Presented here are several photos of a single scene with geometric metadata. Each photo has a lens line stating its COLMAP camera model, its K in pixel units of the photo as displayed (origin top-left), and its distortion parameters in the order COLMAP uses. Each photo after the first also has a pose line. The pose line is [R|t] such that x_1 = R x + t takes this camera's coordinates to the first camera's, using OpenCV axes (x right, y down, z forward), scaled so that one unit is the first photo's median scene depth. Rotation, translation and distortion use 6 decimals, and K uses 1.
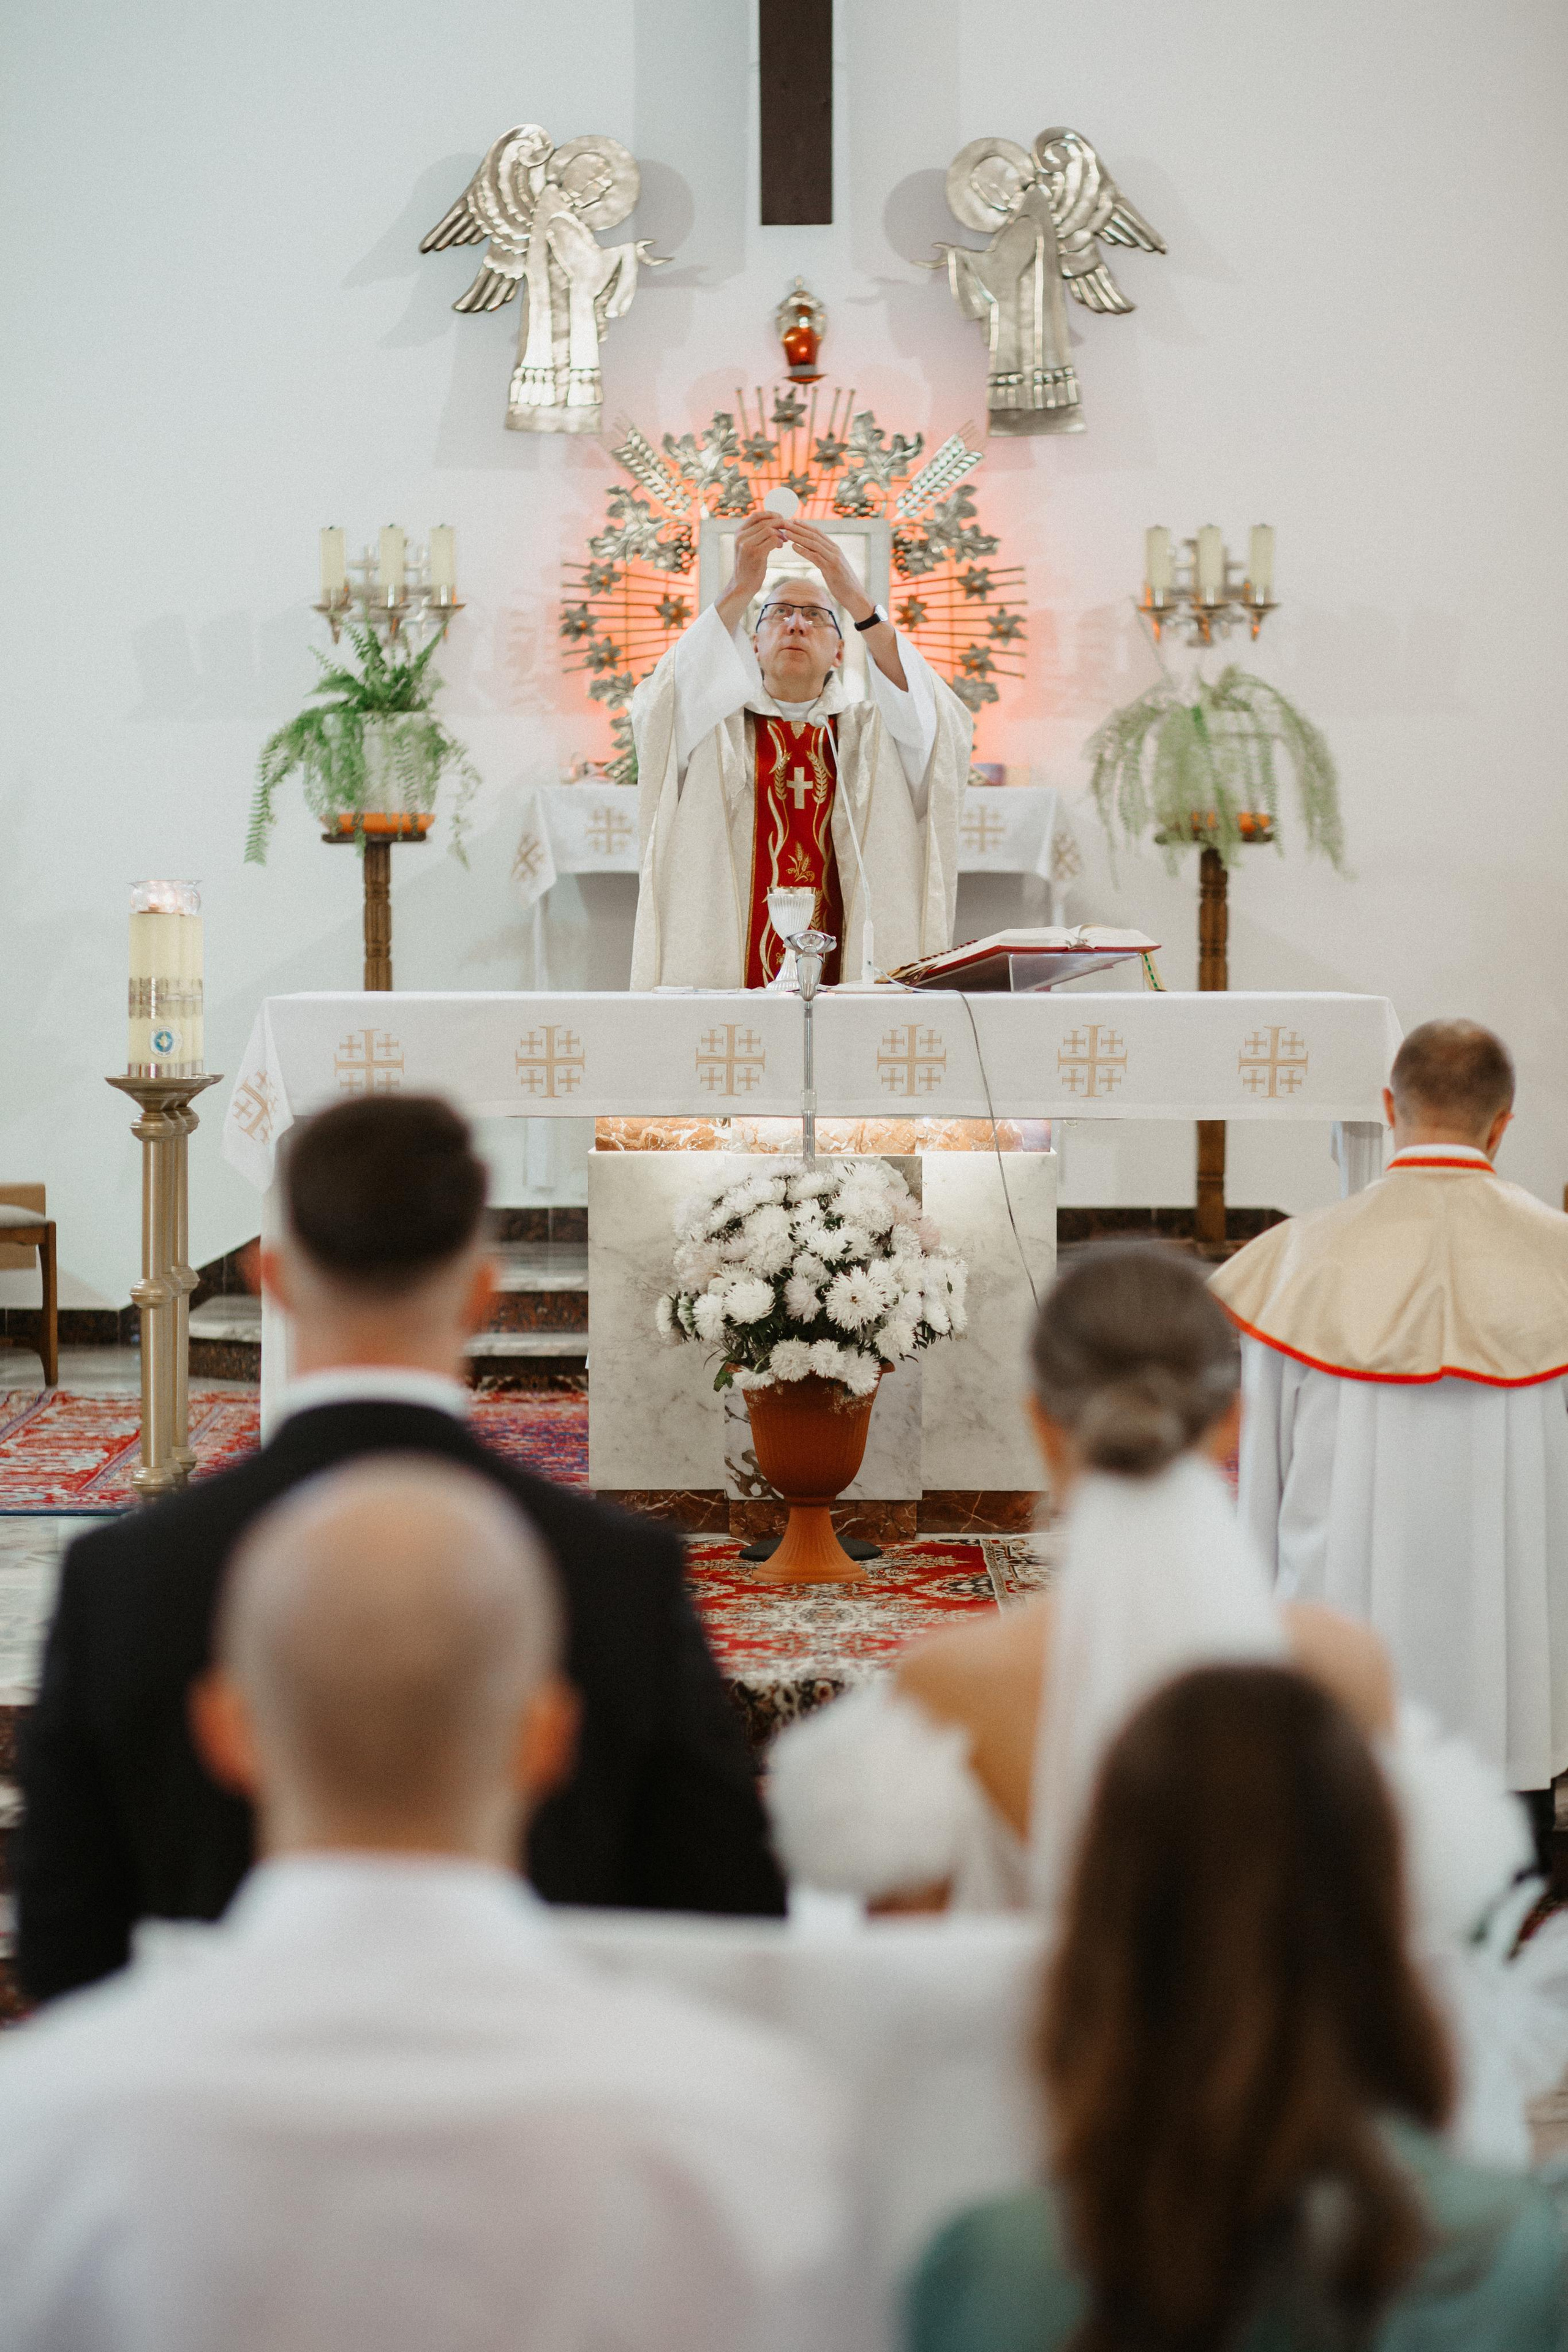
lens RADIAL K [[5556.8, 0, 784.0], [0, 5556.8, 1176.0], [0, 0, 1]] dist [-0.339247, 0.097000]
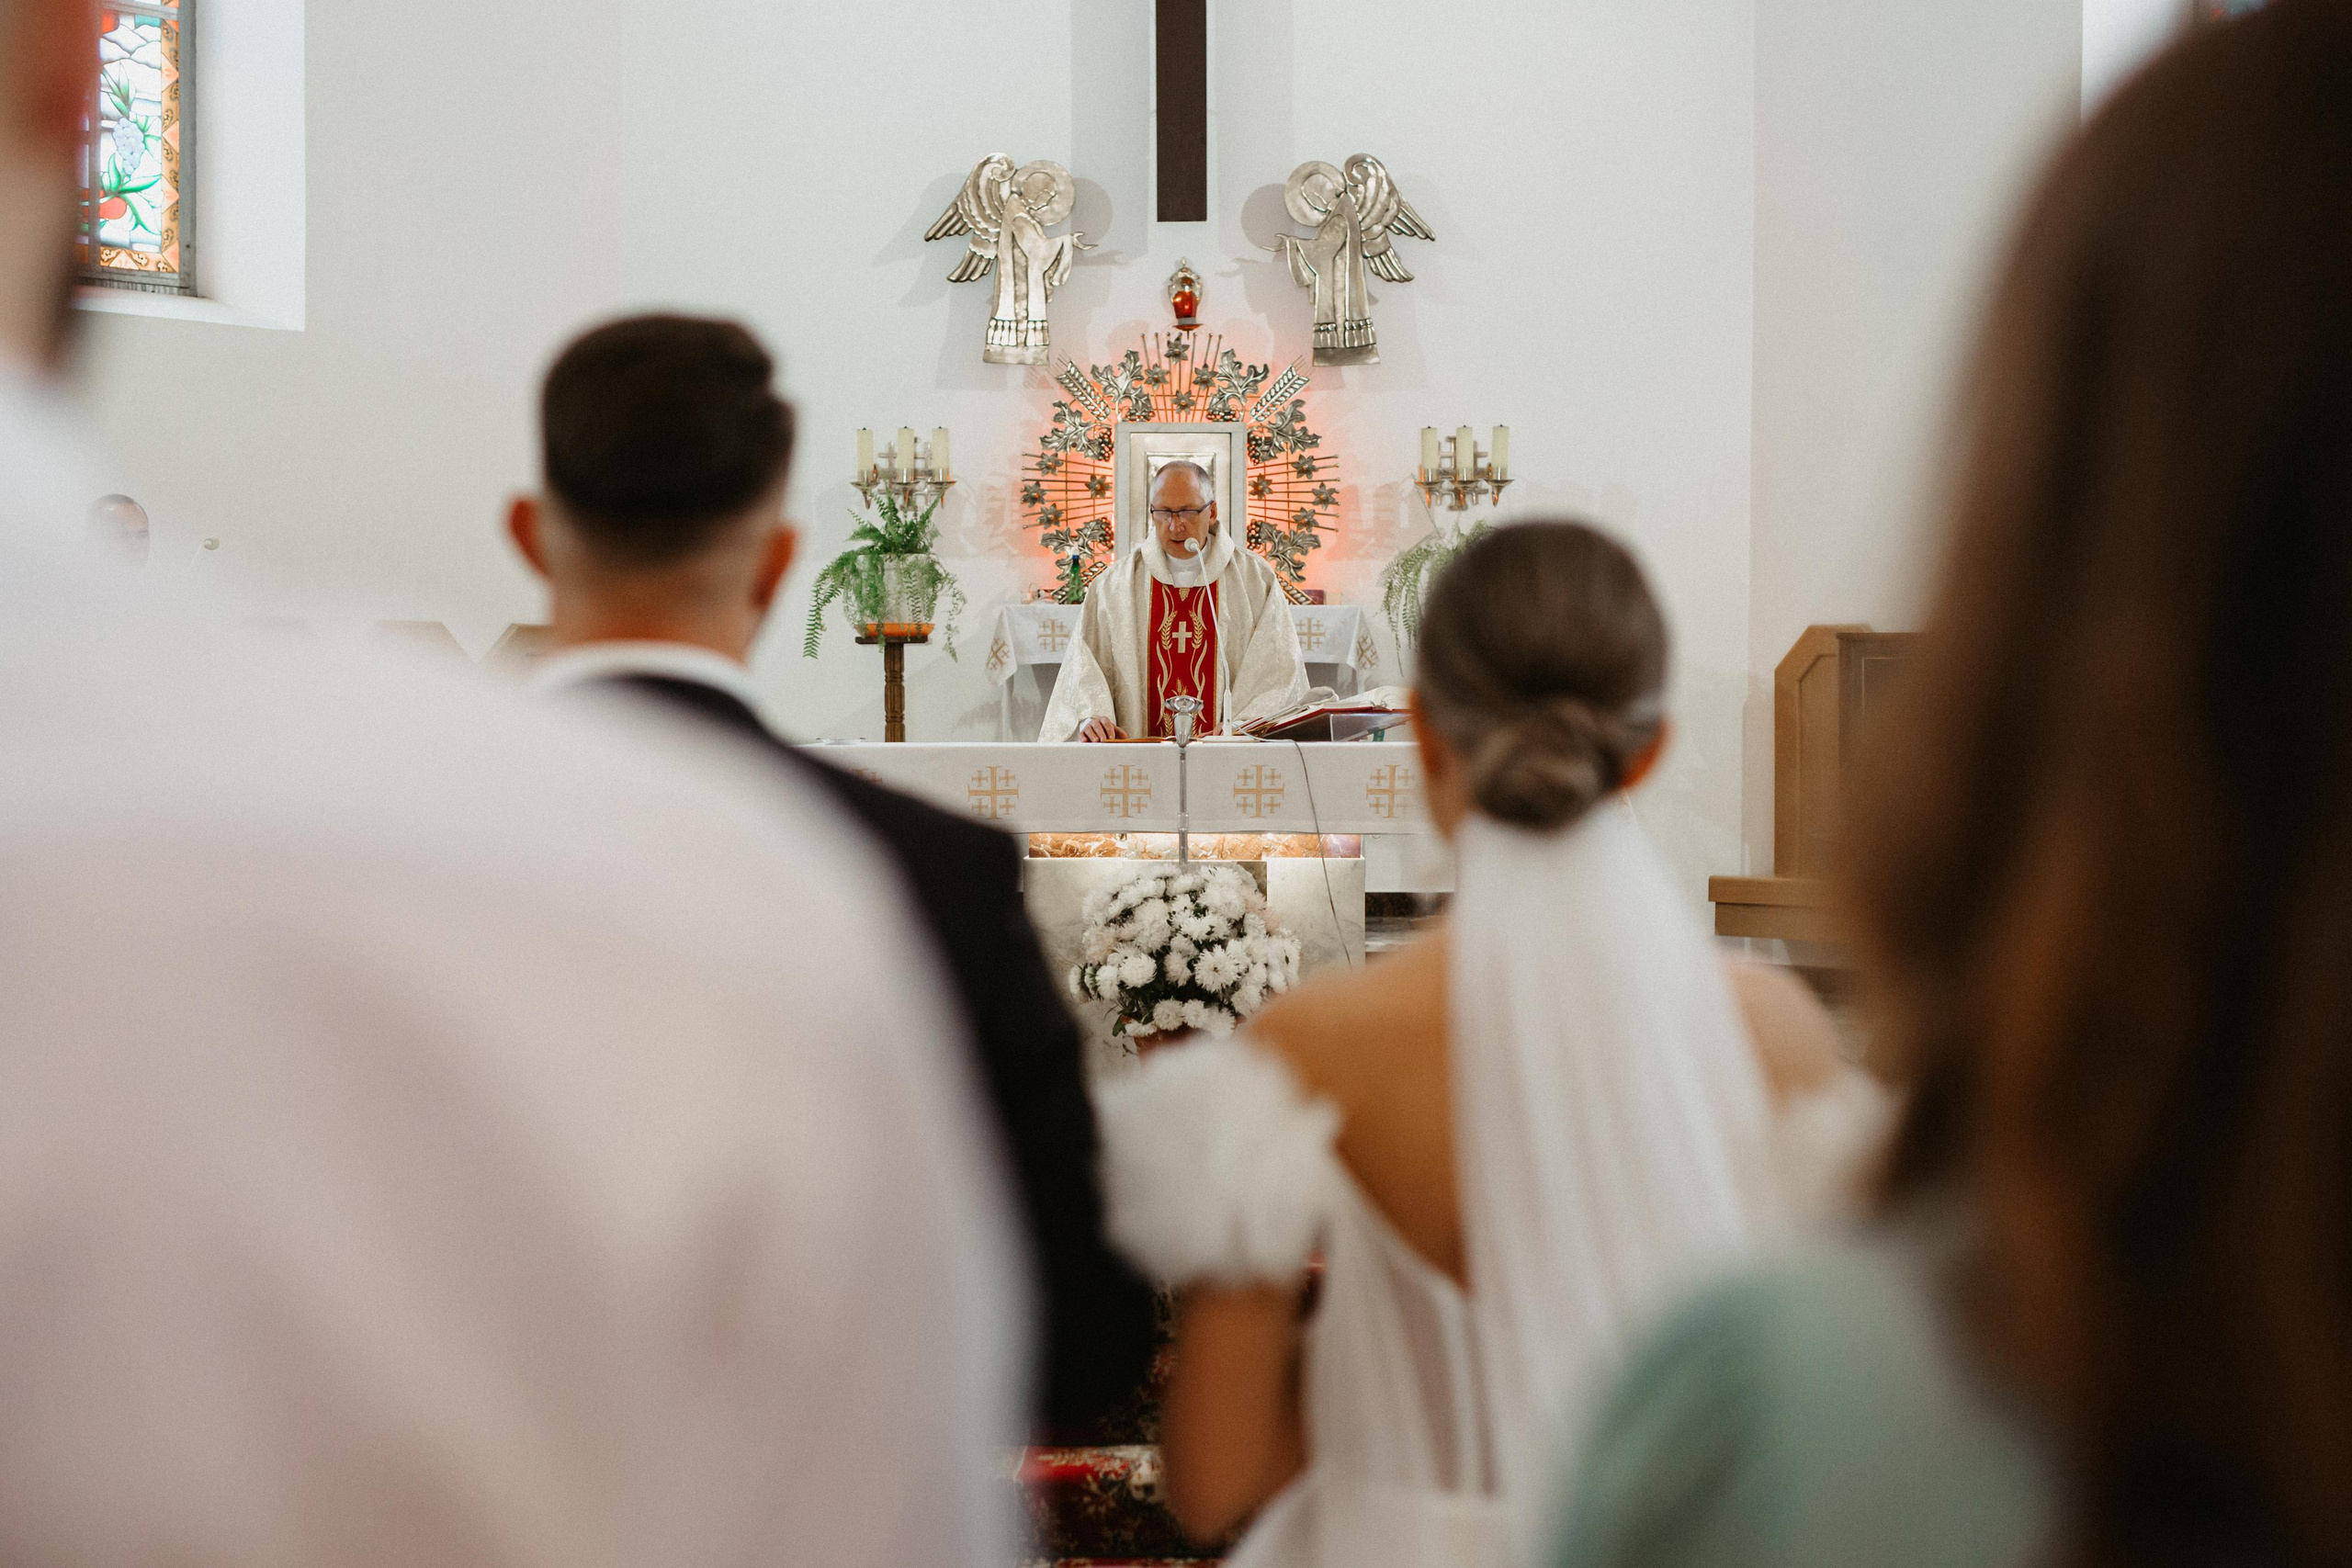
lens RADIAL K [[3319.5, 0, 1176.0], [0, 3319.5, 784.0], [0, 0, 1]] dist [-0.127346, 0.008875]
pose [[0.999992, -0.001482, -0.003808, 0.003918], [0.001389, 0.999707, -0.024151, -0.002009], [0.003842, 0.024145, 0.999701, 0.126788]]
